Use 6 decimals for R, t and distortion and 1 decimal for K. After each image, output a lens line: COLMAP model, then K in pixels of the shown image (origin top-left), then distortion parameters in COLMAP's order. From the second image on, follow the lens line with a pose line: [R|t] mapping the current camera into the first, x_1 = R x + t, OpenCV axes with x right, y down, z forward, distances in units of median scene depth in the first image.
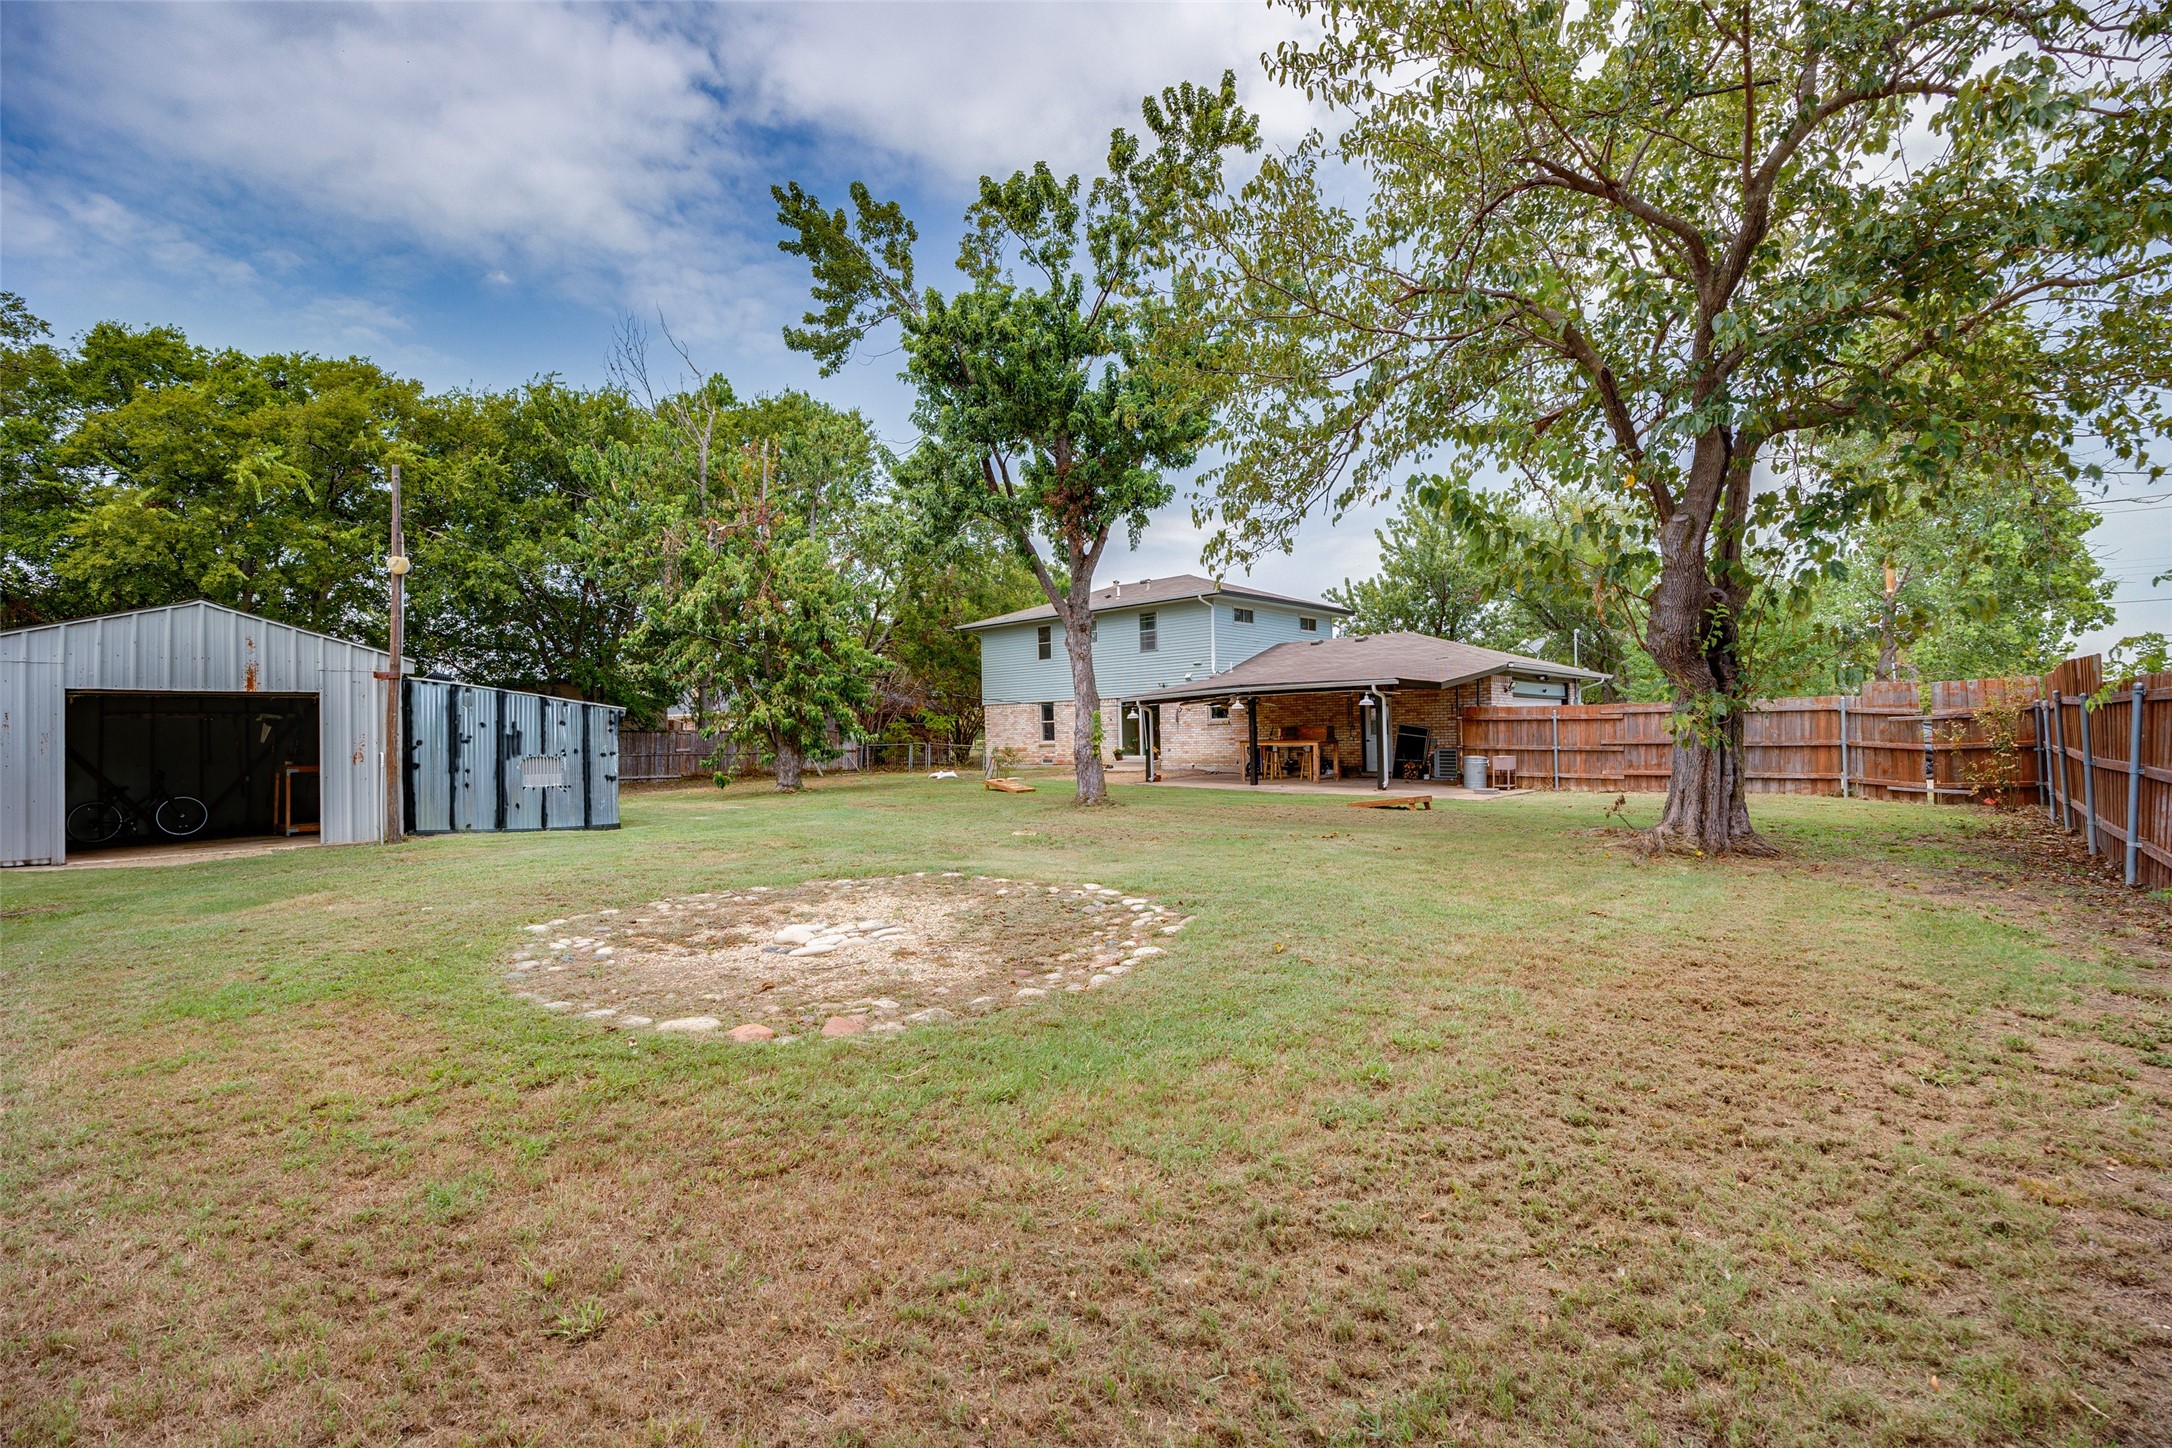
lens RADIAL K [[837.7, 0, 1086.0], [0, 837.7, 724.0], [0, 0, 1]] dist [0.000718, 0.000097]
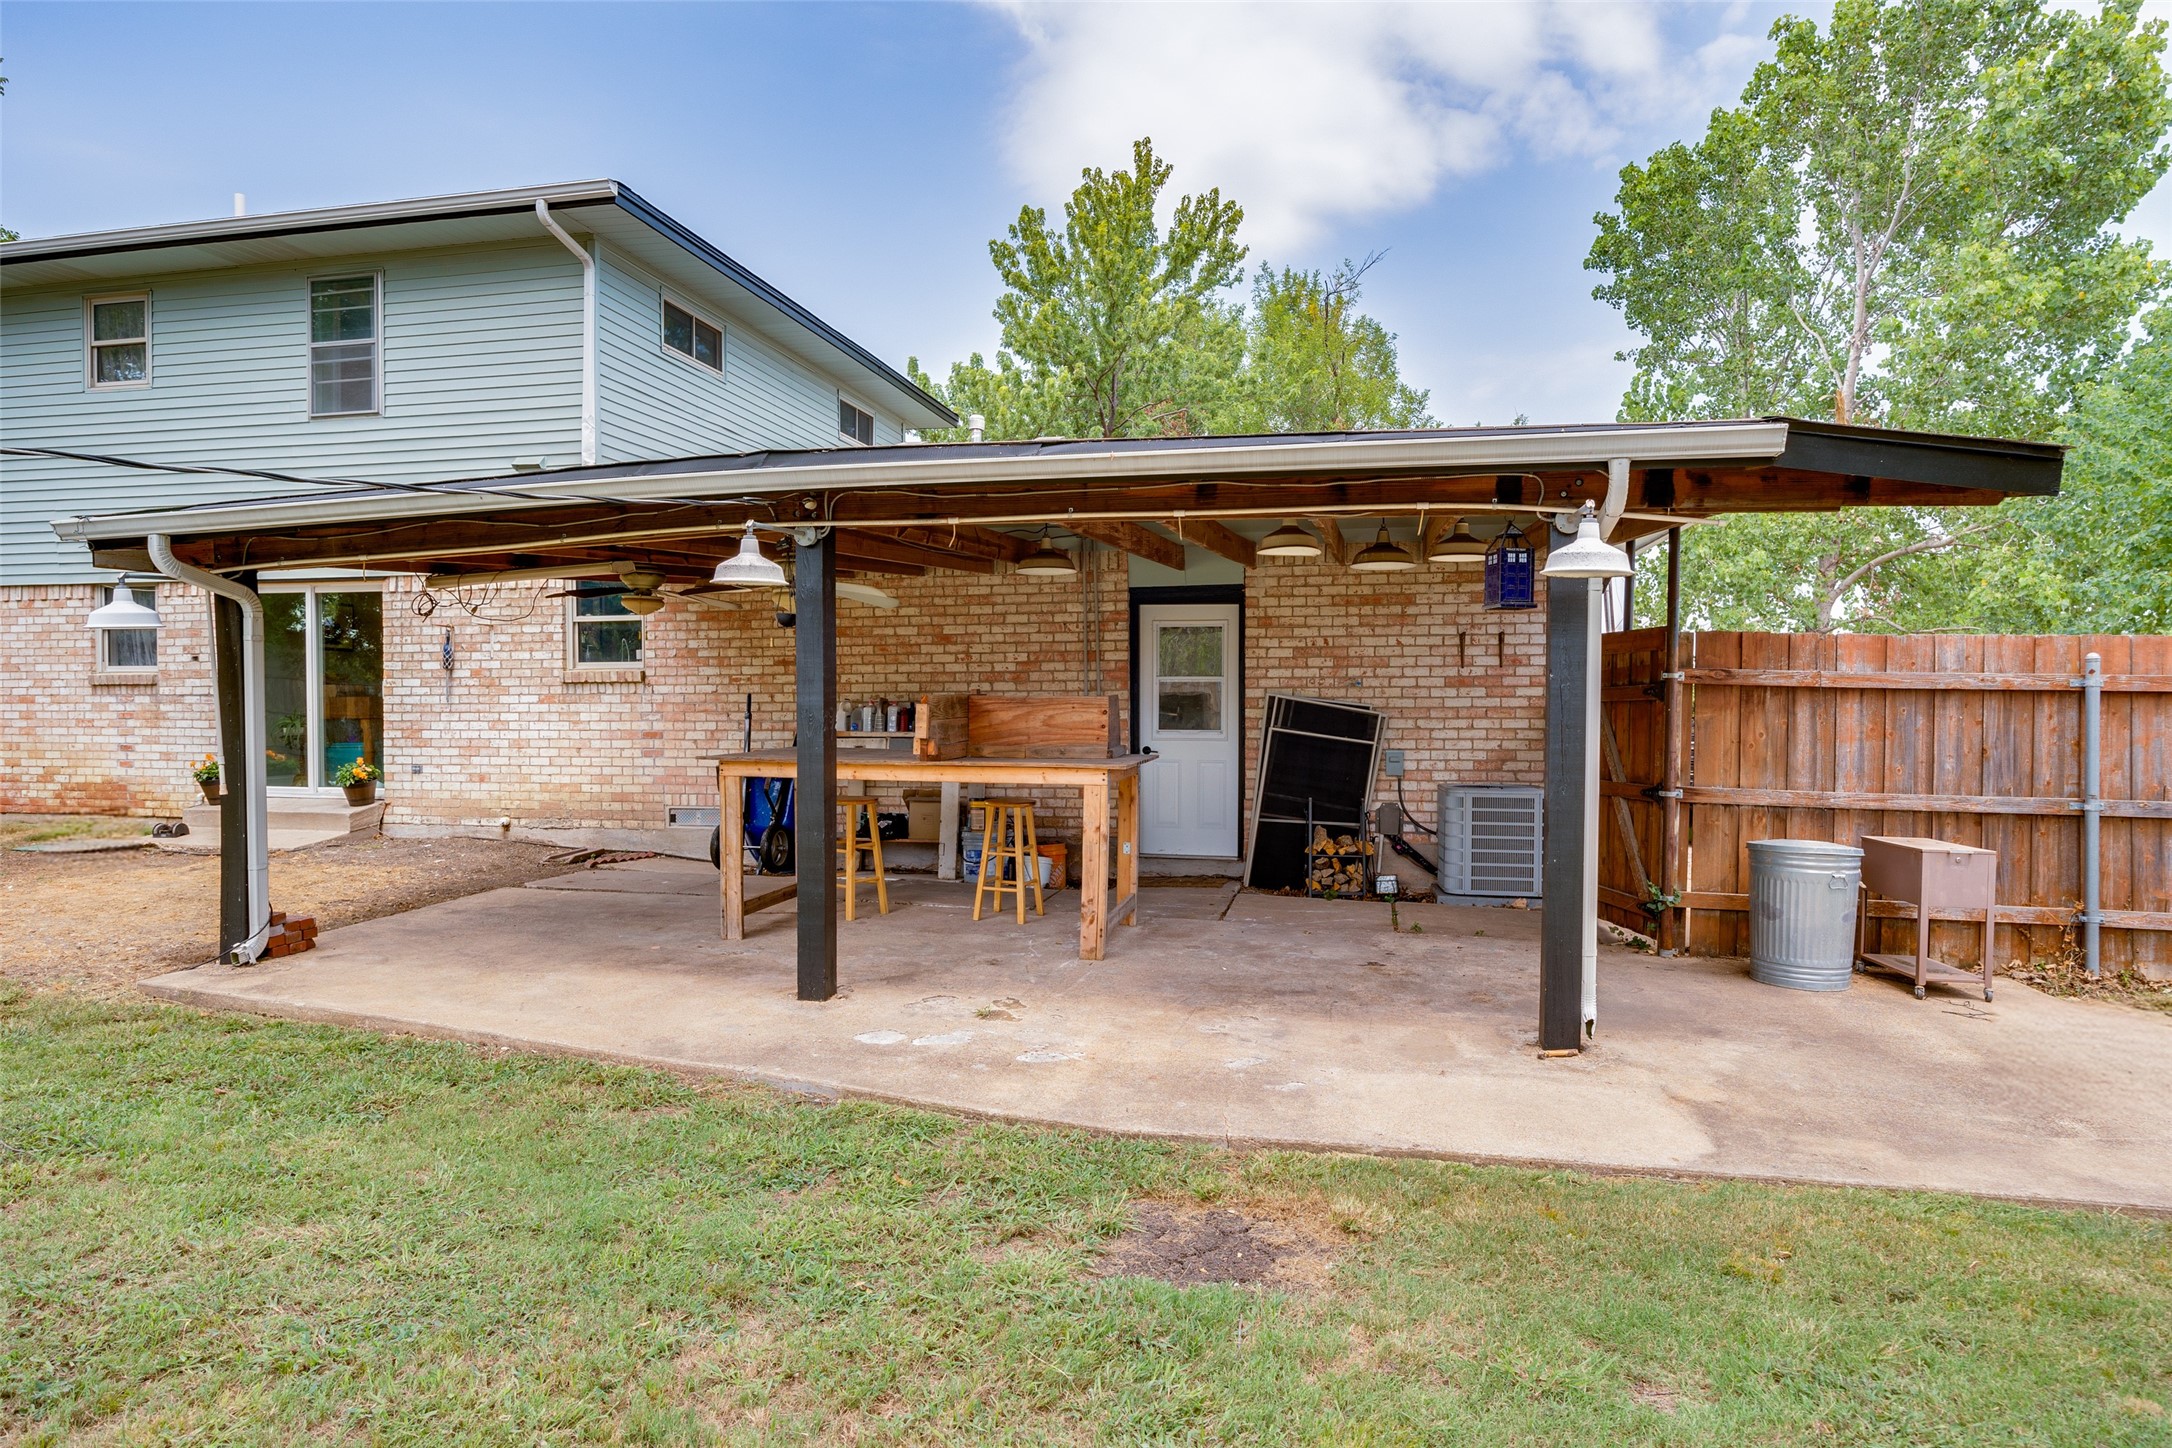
lens RADIAL K [[1339.3, 0, 1086.0], [0, 1339.3, 724.0], [0, 0, 1]] dist [-0.000485, -0.000108]
pose [[0.865602, 0.015709, 0.500486, 0.069704], [-0.025497, 0.999594, 0.012723, 0.004307], [-0.500083, -0.023774, 0.865651, 0.503332]]
